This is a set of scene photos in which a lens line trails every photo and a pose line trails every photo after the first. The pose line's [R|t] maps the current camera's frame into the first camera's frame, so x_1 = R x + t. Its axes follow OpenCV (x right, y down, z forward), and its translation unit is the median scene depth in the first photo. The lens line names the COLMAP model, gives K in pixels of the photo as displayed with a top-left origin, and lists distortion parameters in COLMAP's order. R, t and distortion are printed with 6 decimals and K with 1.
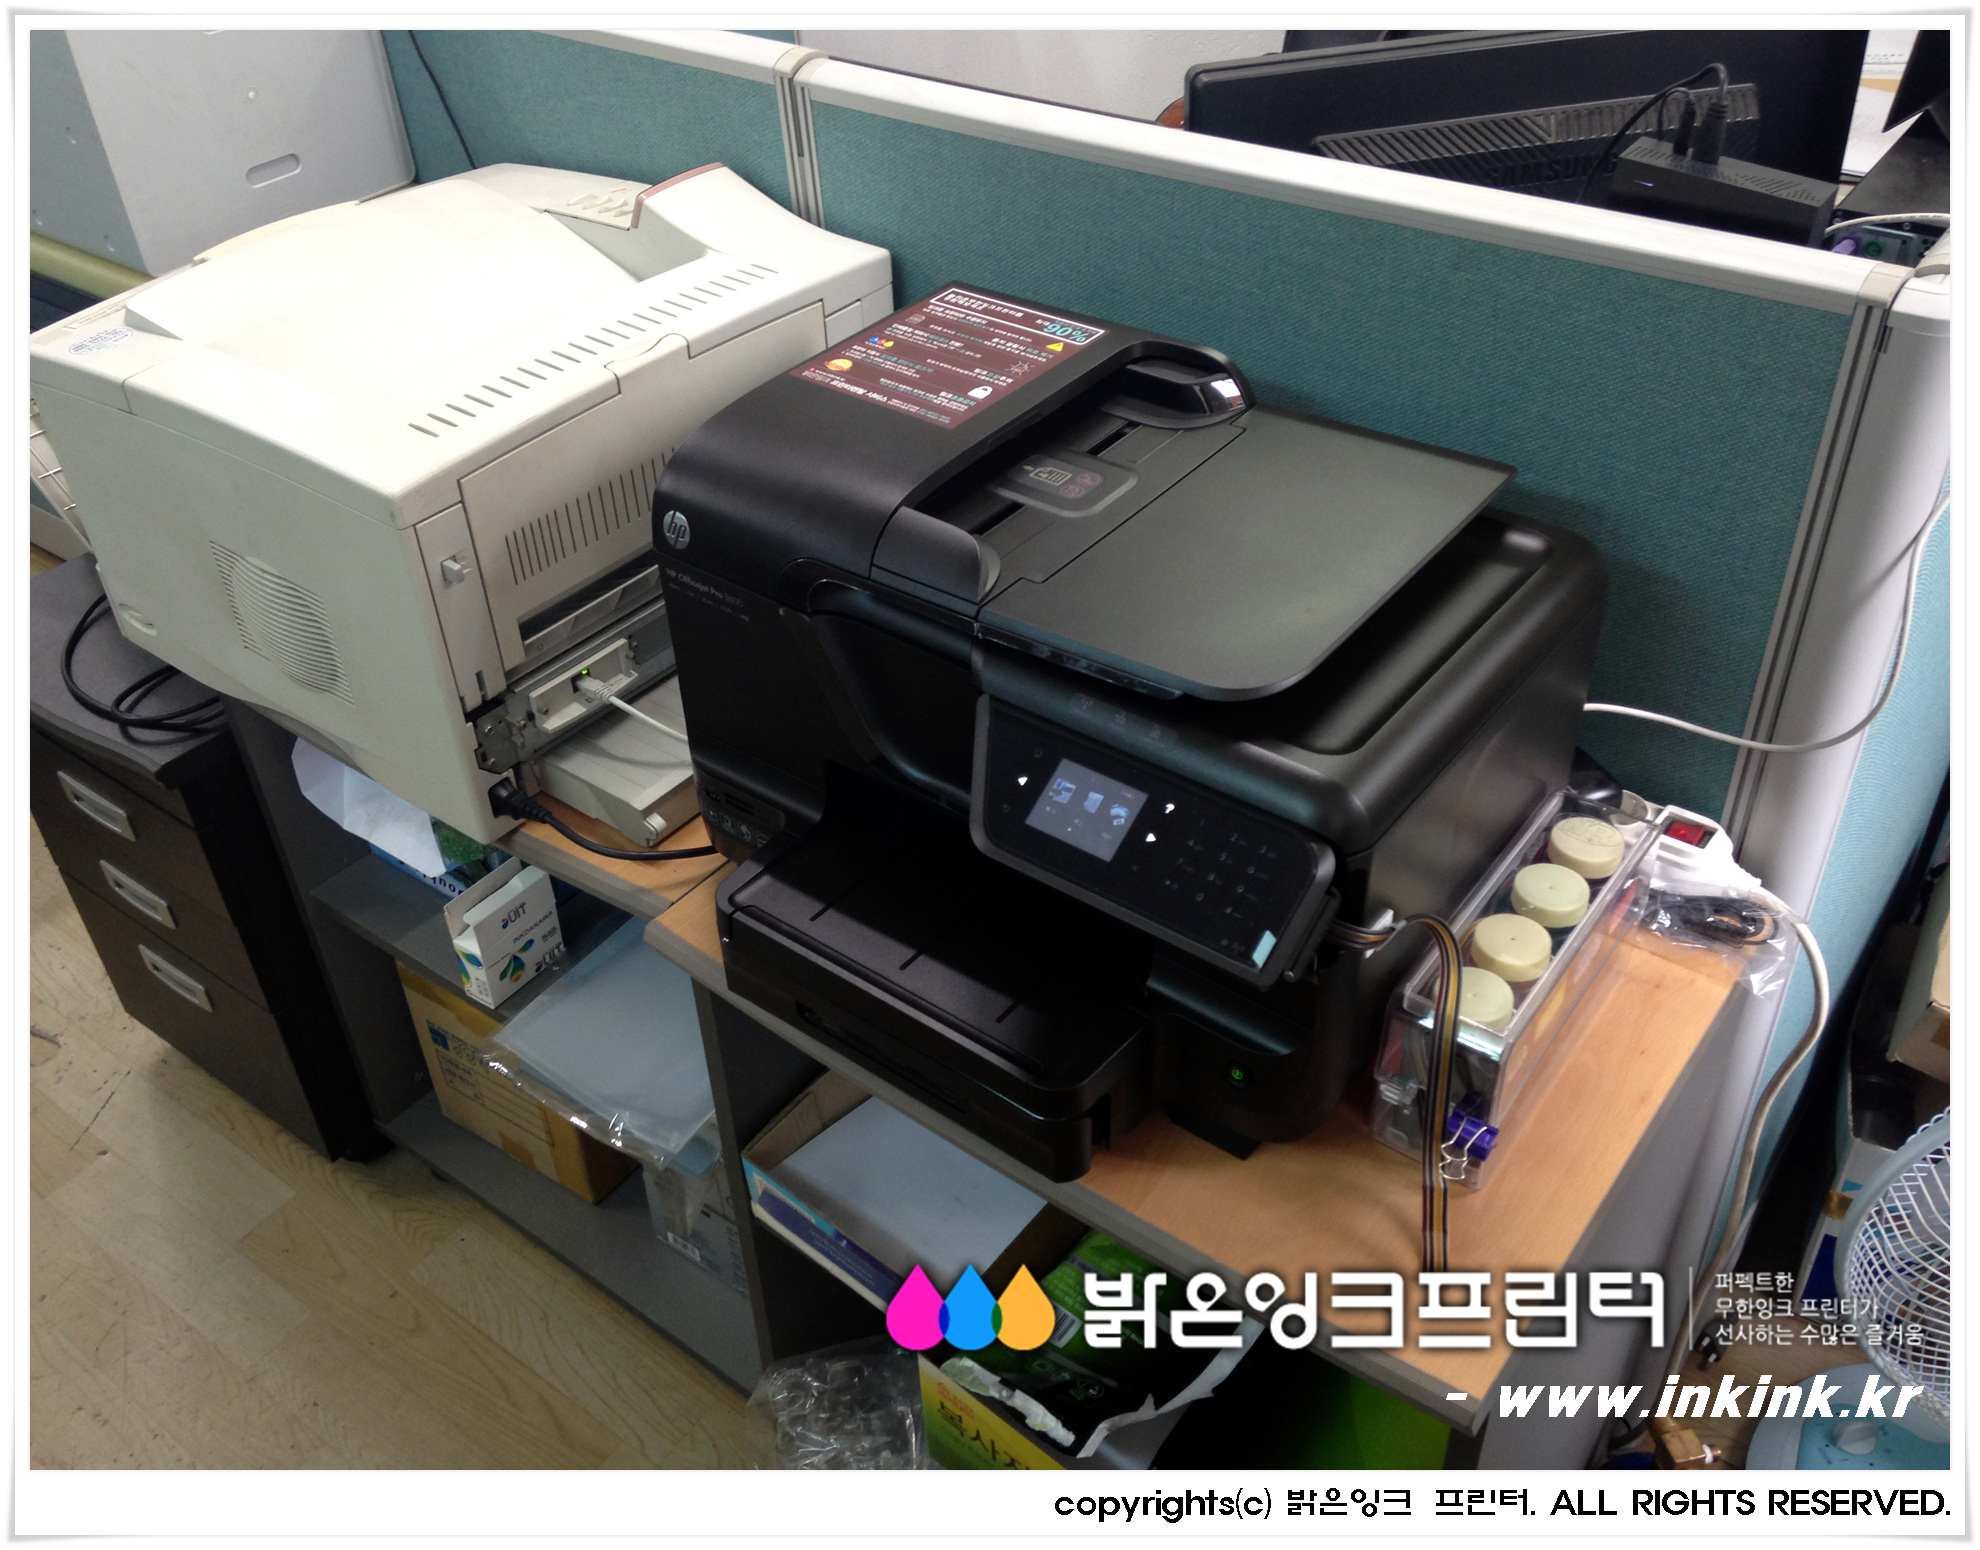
lens RADIAL K [[1845.1, 0, 990.0], [0, 1845.1, 775.0], [0, 0, 1]] dist [0.341736, -0.614492]
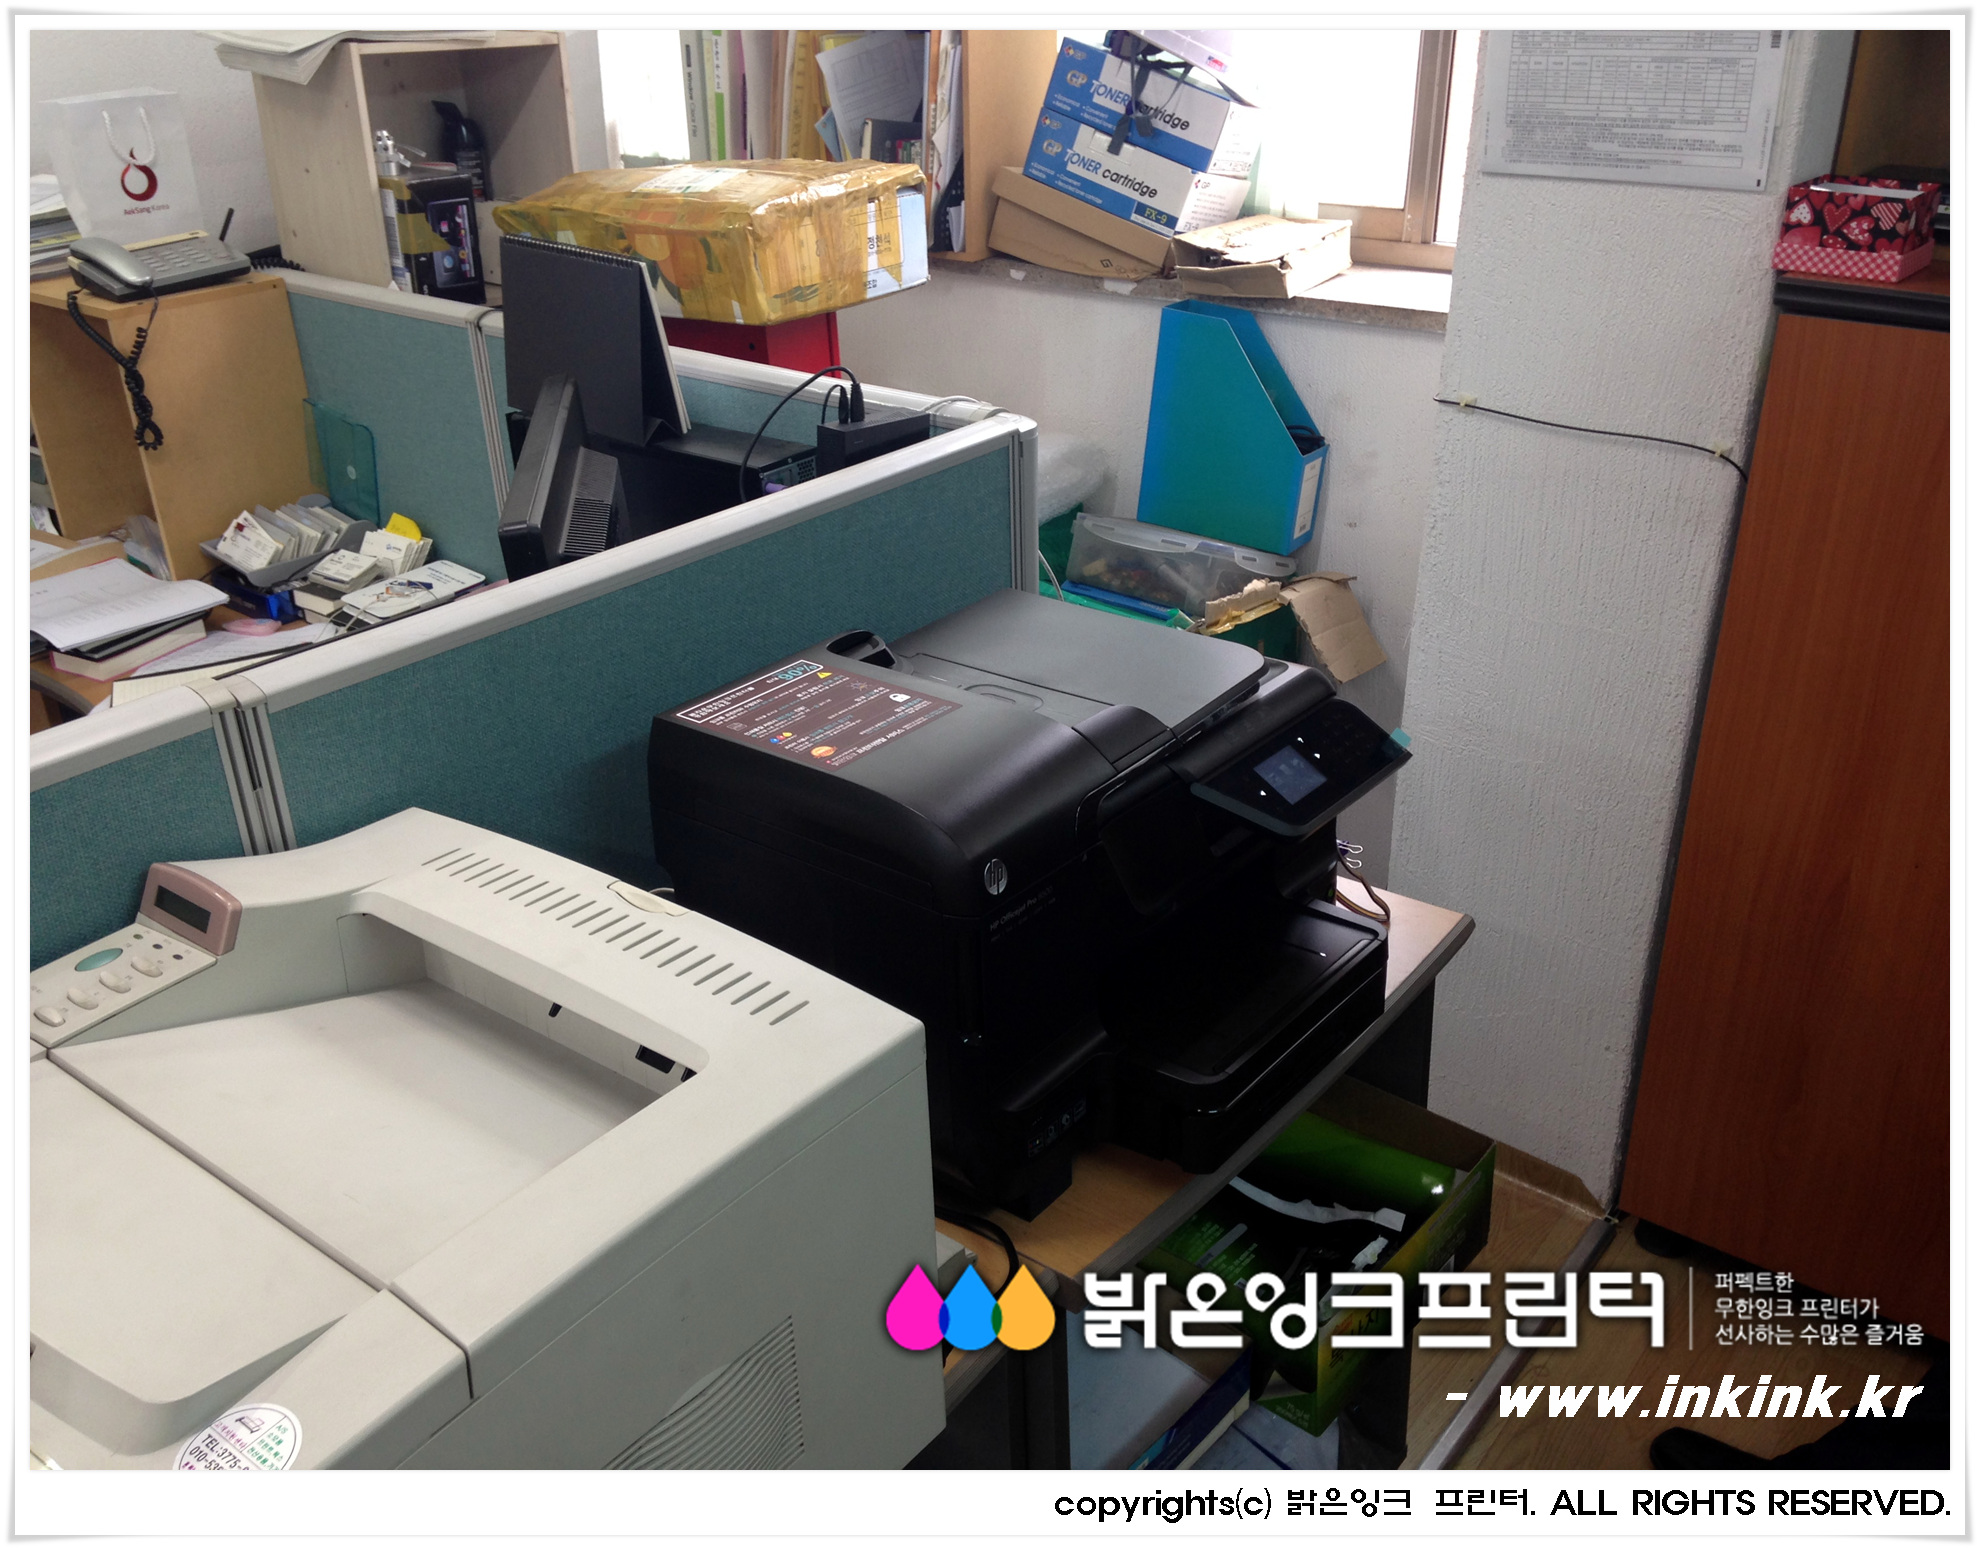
lens RADIAL K [[1845.1, 0, 990.0], [0, 1845.1, 775.0], [0, 0, 1]] dist [0.341736, -0.614492]
pose [[0.017379, -0.390381, 0.920489, -1.037008], [0.632710, 0.717147, 0.292197, -0.445707], [-0.774194, 0.577324, 0.259461, 0.631616]]
